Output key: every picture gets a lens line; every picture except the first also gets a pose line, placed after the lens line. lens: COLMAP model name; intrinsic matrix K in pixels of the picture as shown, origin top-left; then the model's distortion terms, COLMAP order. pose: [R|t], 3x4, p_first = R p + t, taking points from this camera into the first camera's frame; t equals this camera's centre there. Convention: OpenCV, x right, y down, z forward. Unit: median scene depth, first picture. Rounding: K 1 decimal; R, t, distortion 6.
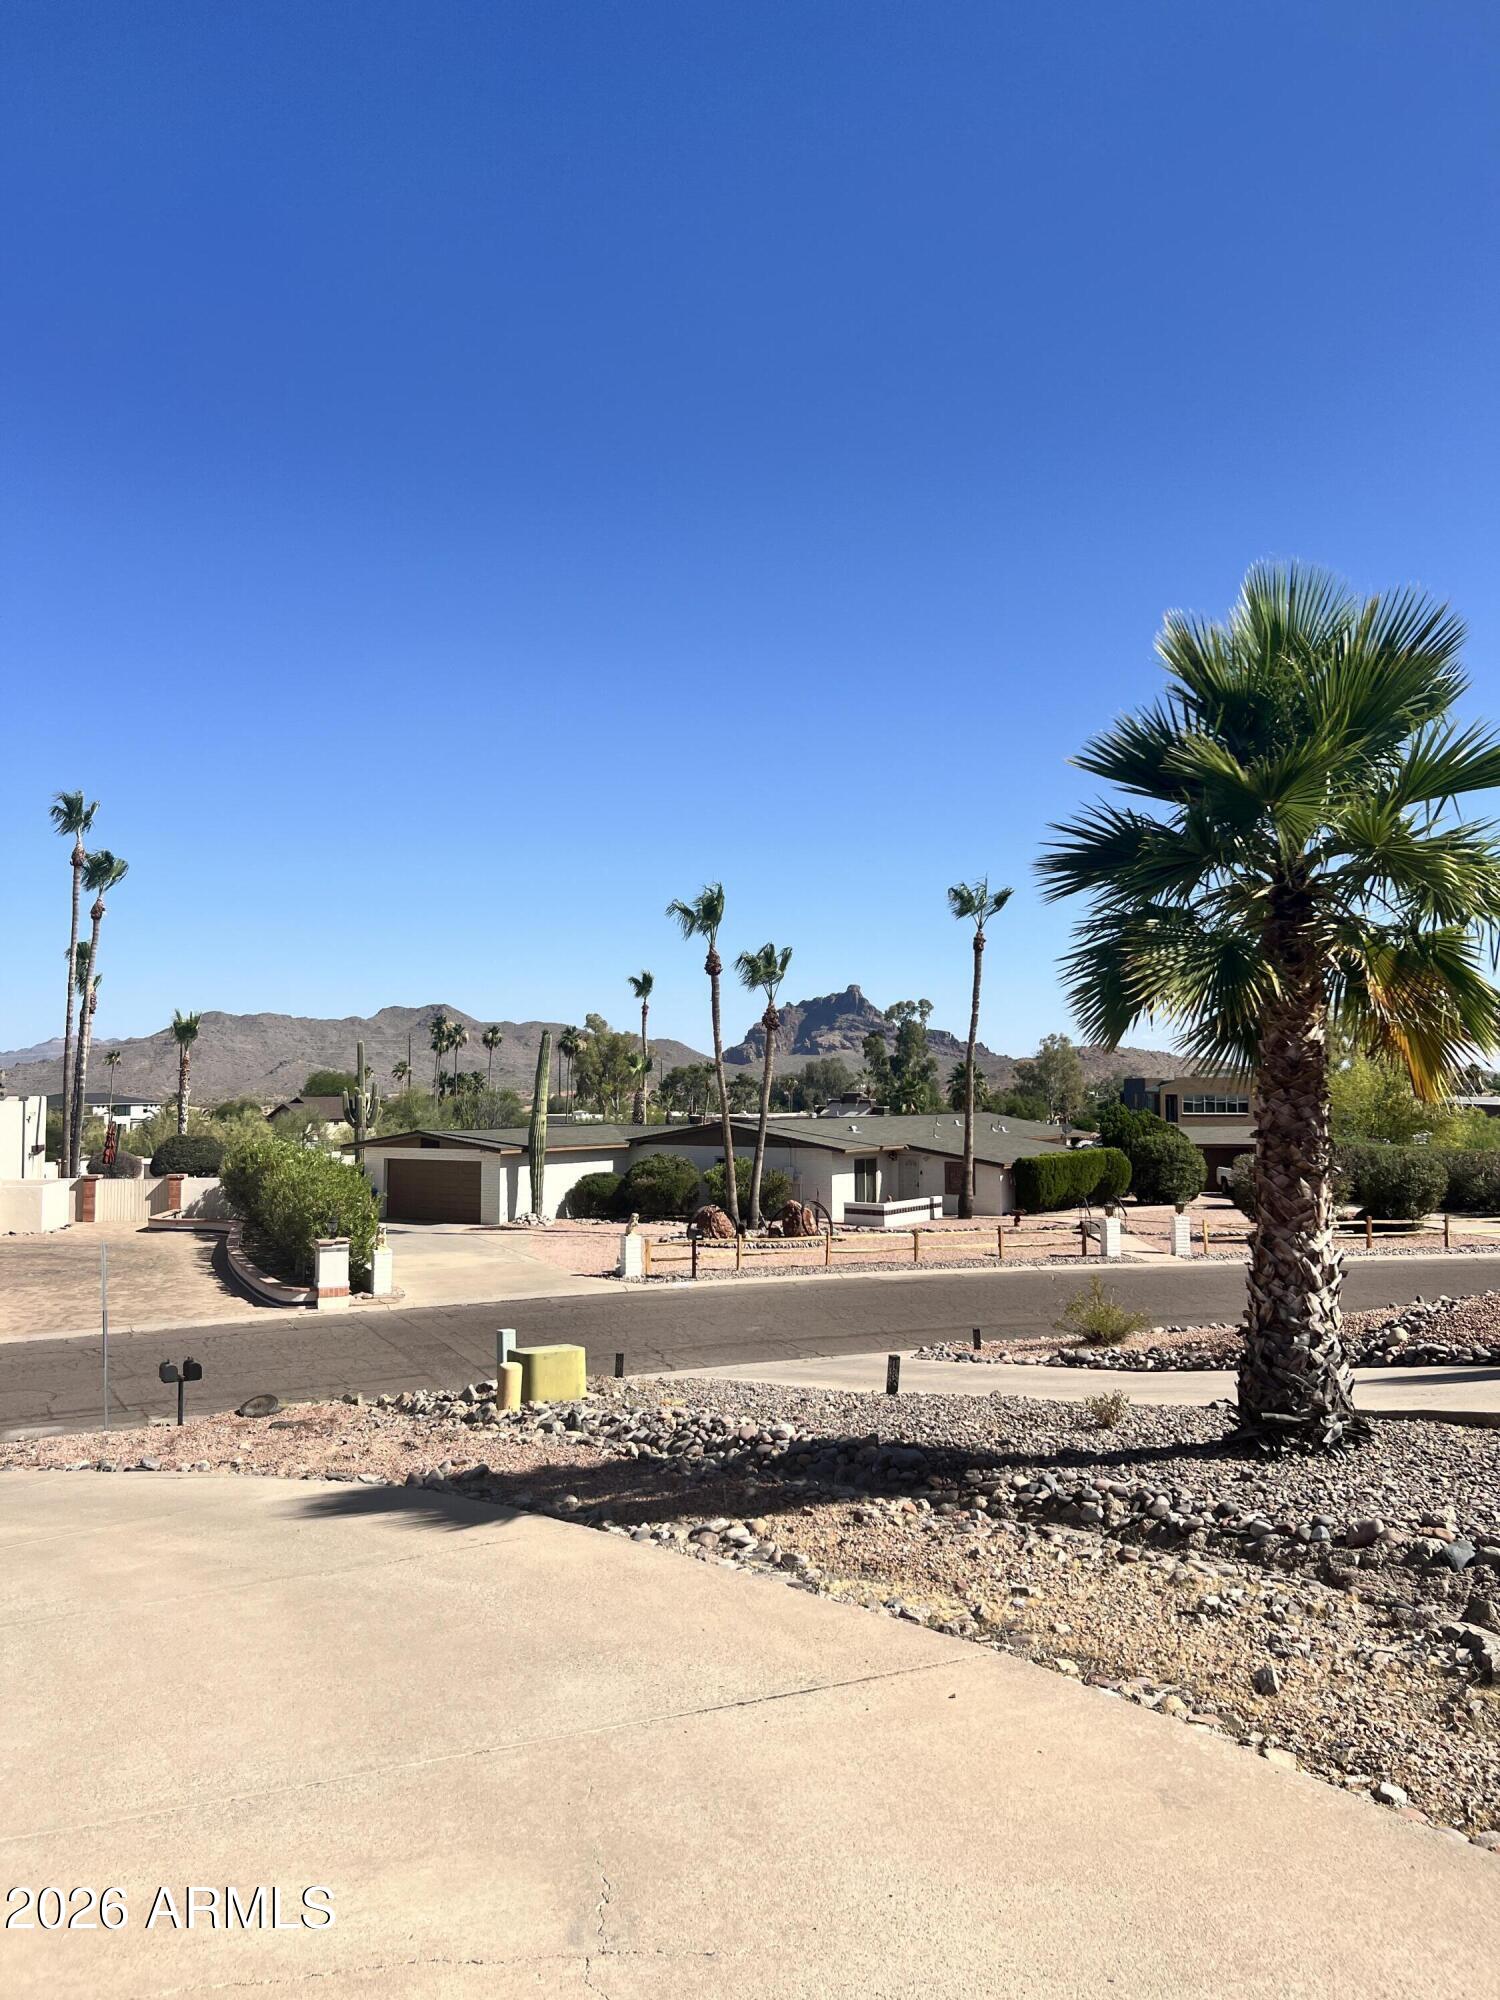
lens RADIAL K [[1506.0, 0, 746.9], [0, 1506.0, 995.0], [0, 0, 1]] dist [0.056552, -0.000587]
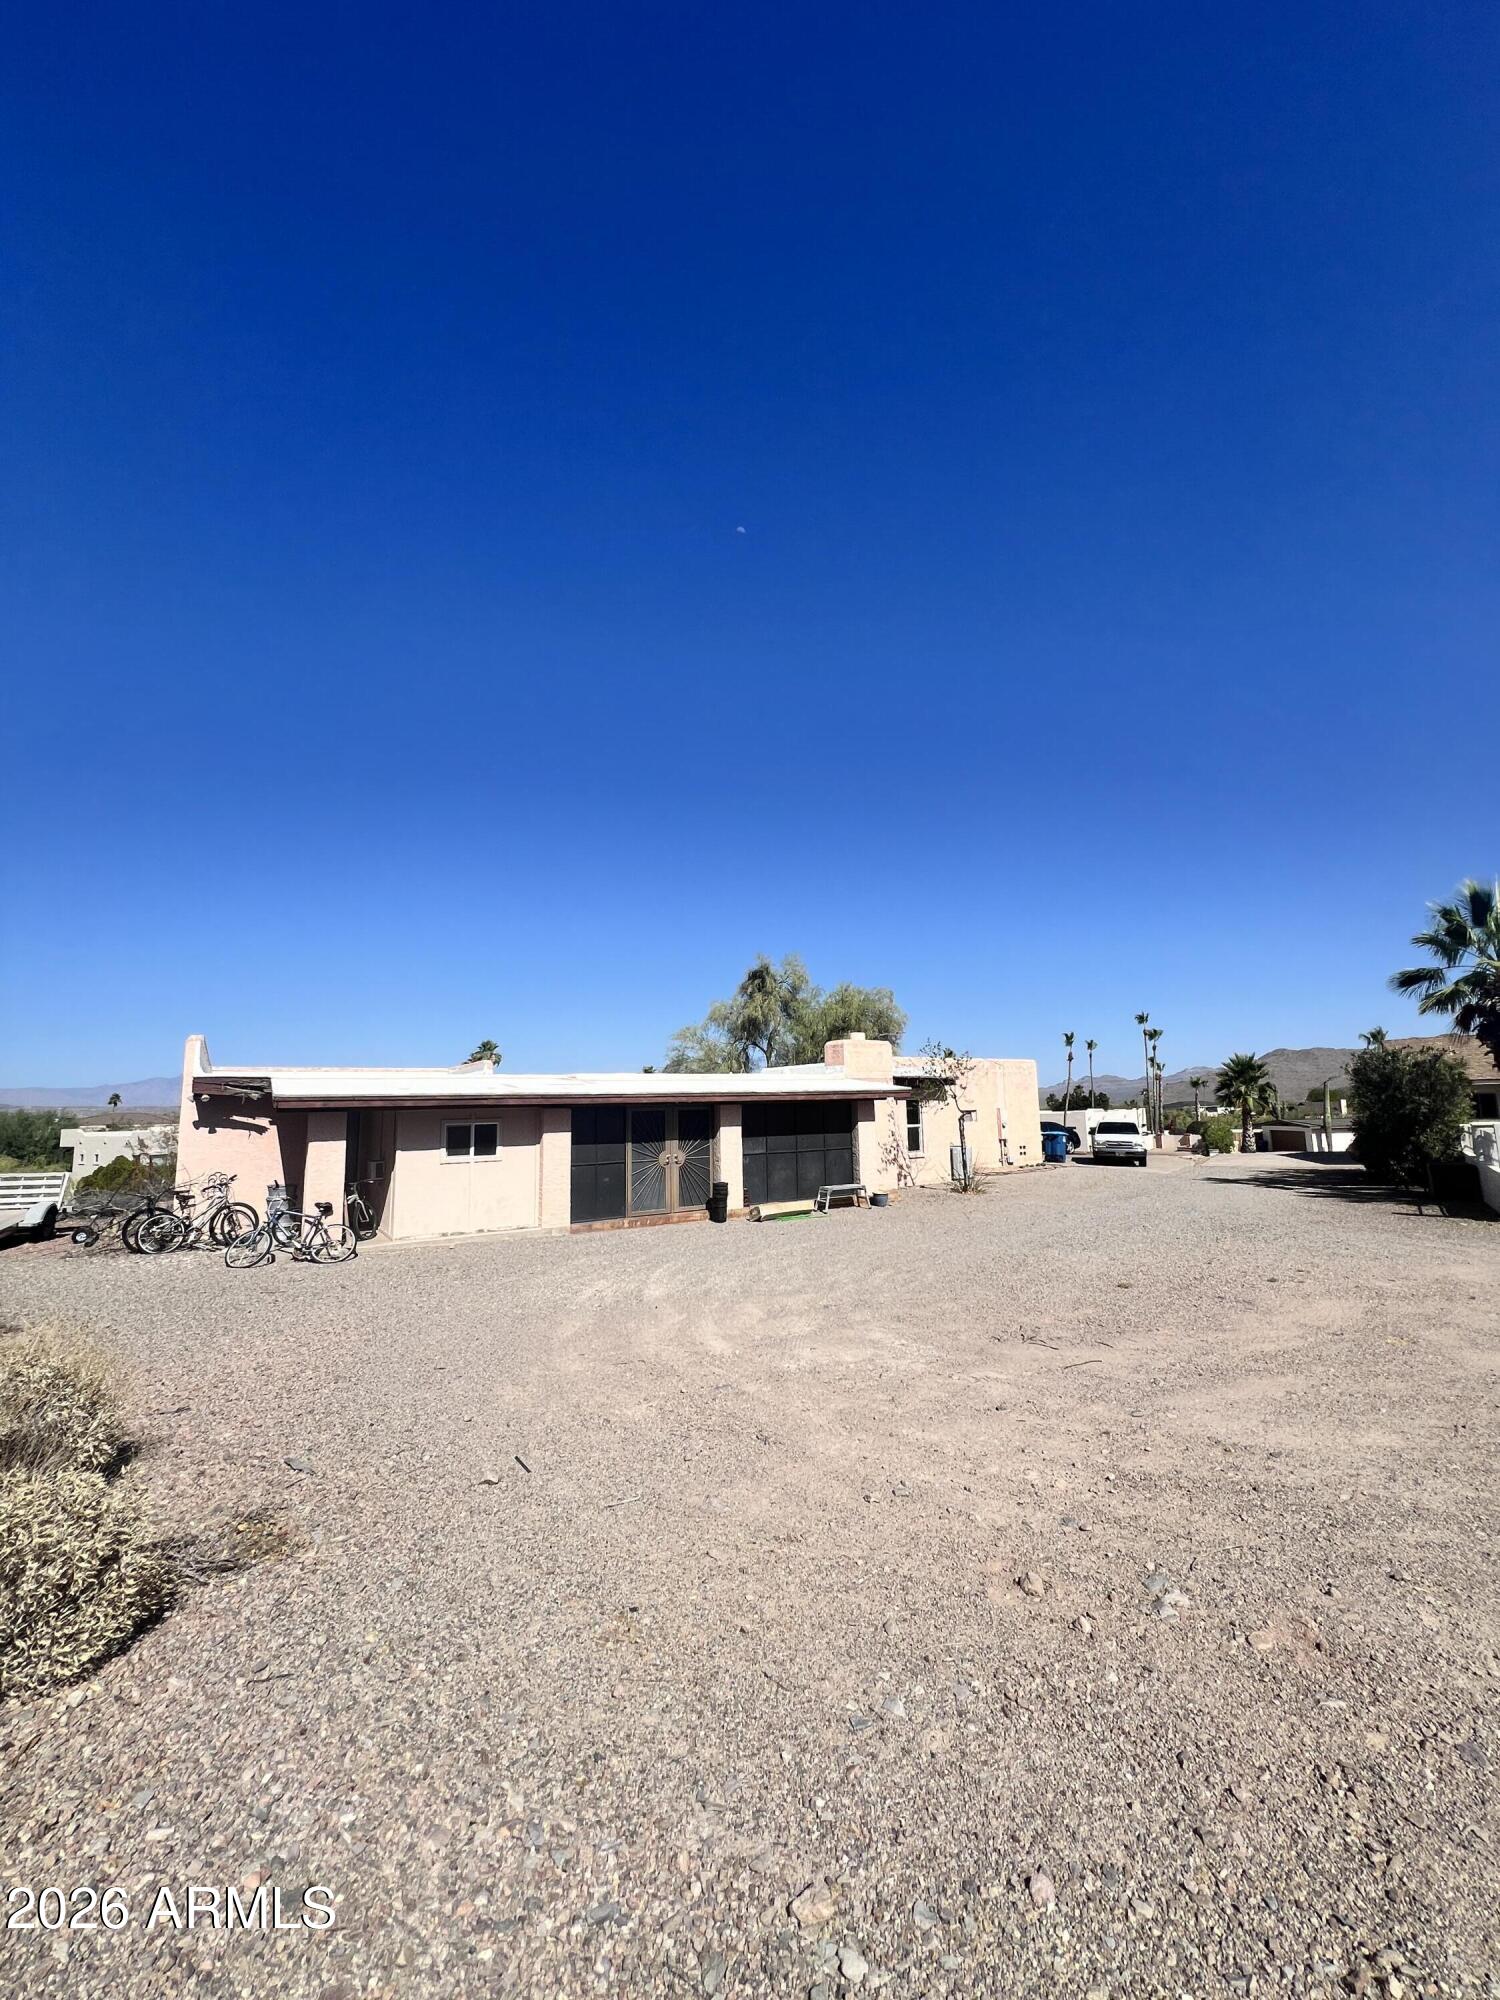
lens RADIAL K [[805.4, 0, 753.1], [0, 805.4, 997.8], [0, 0, 1]] dist [-0.000519, -0.000009]
pose [[0.603183, -0.120311, -0.788477, 0.403768], [0.071543, 0.992734, -0.096747, -0.058363], [0.794388, 0.001947, 0.607408, -0.673810]]
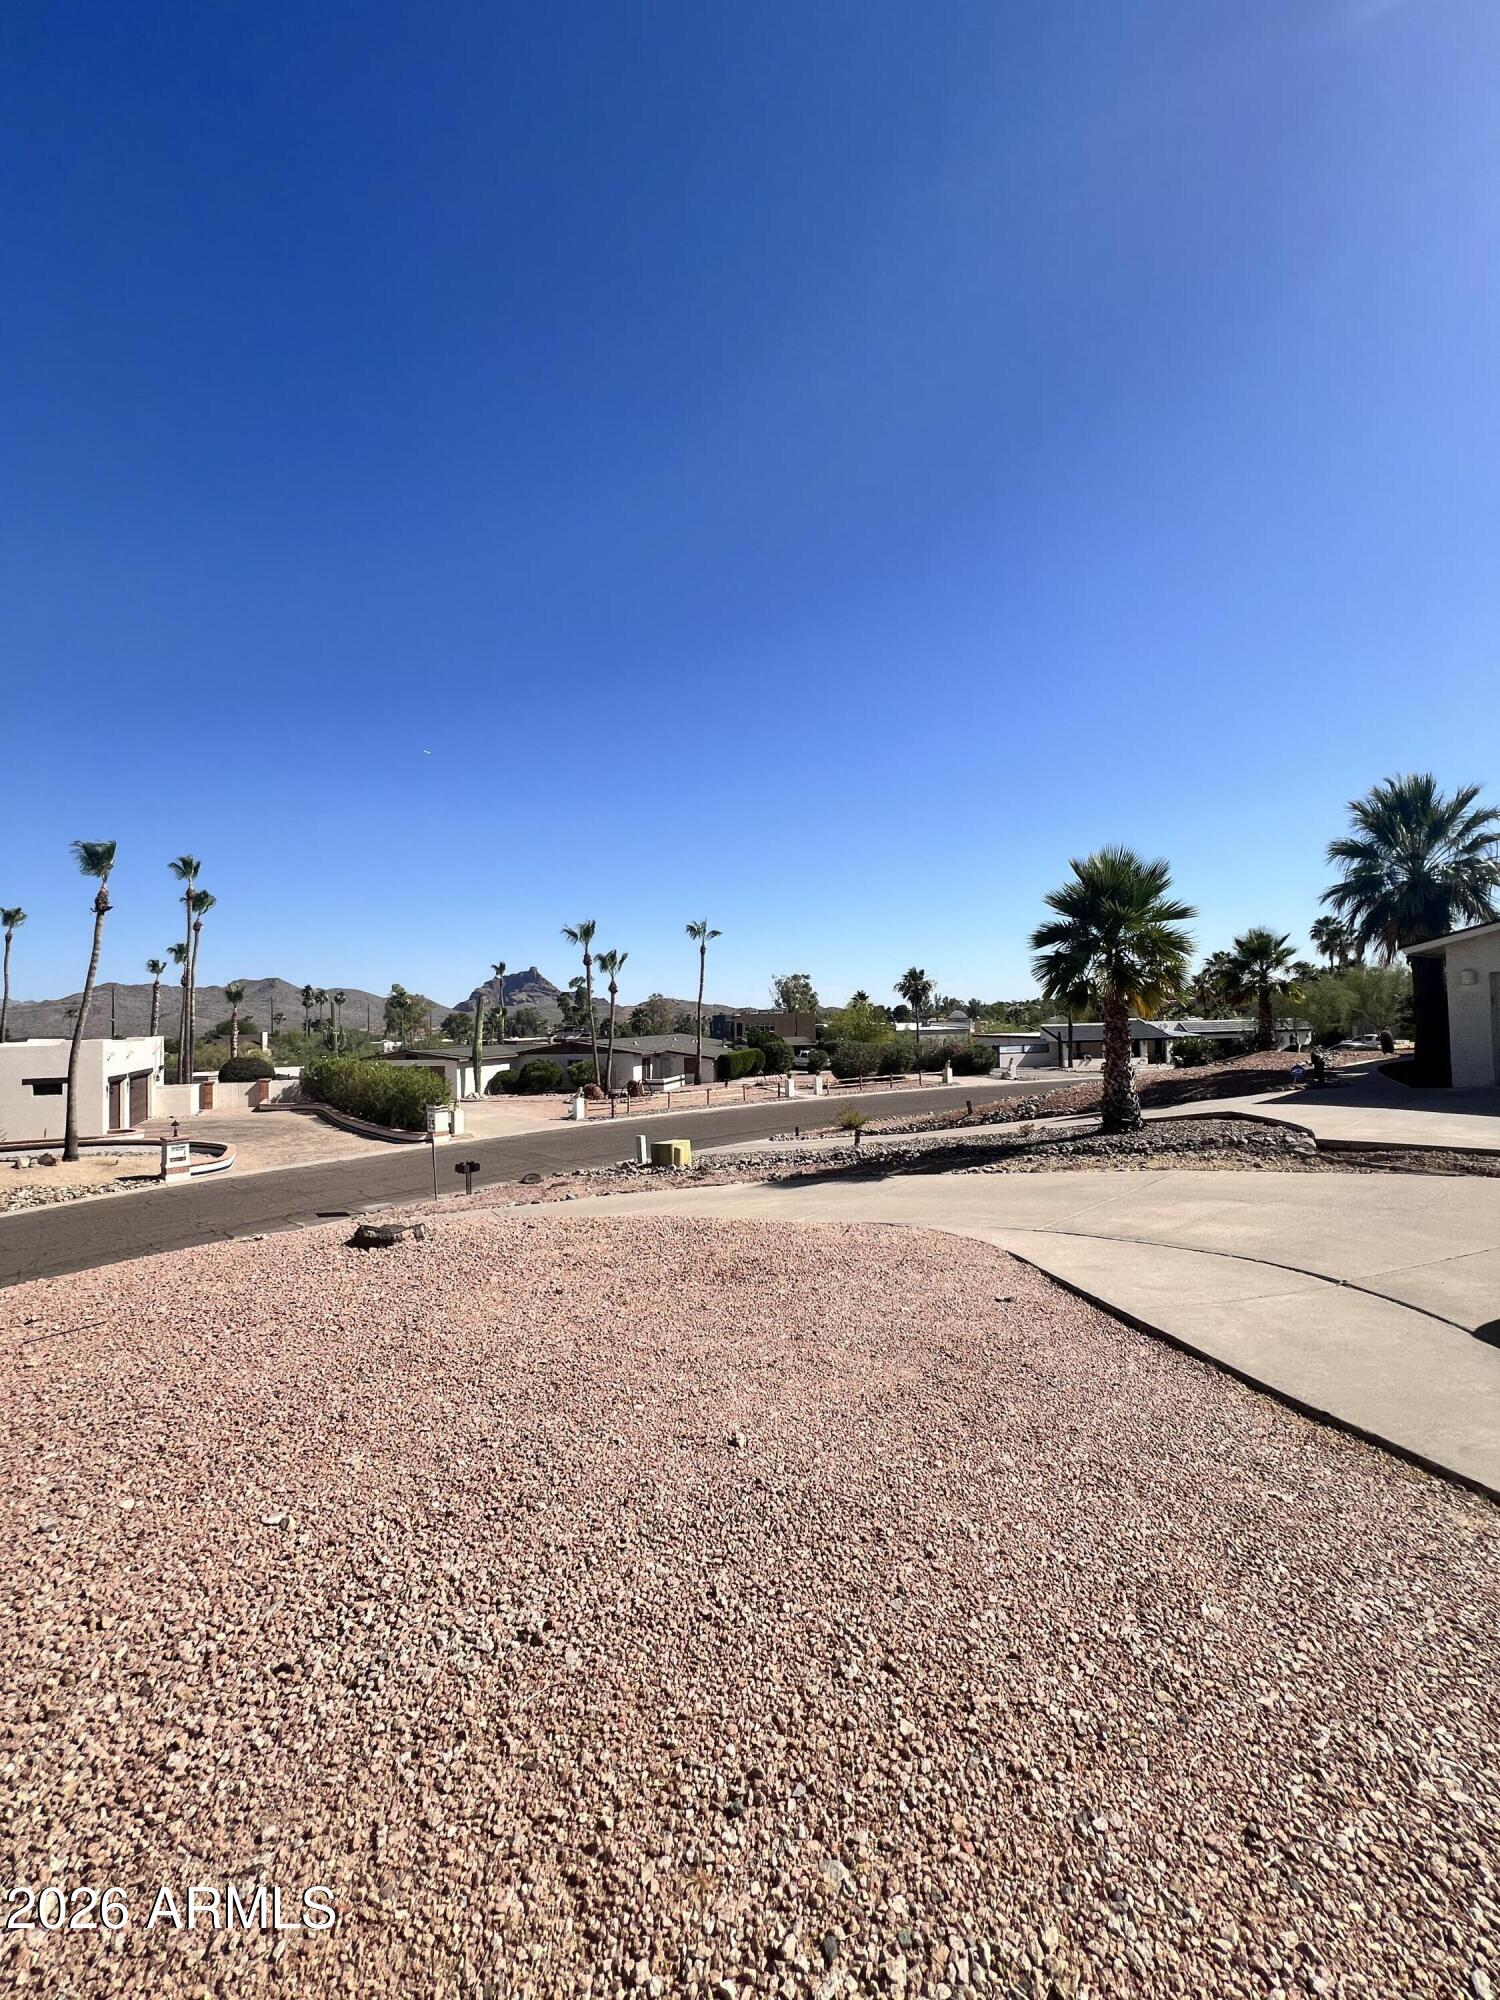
lens RADIAL K [[805.7, 0, 752.7], [0, 805.7, 993.6], [0, 0, 1]] dist [-0.000314, 0.000624]
pose [[0.944891, -0.008388, 0.327277, -0.146854], [-0.000277, 0.999651, 0.026421, -0.003832], [-0.327385, -0.025056, 0.944559, -0.047522]]
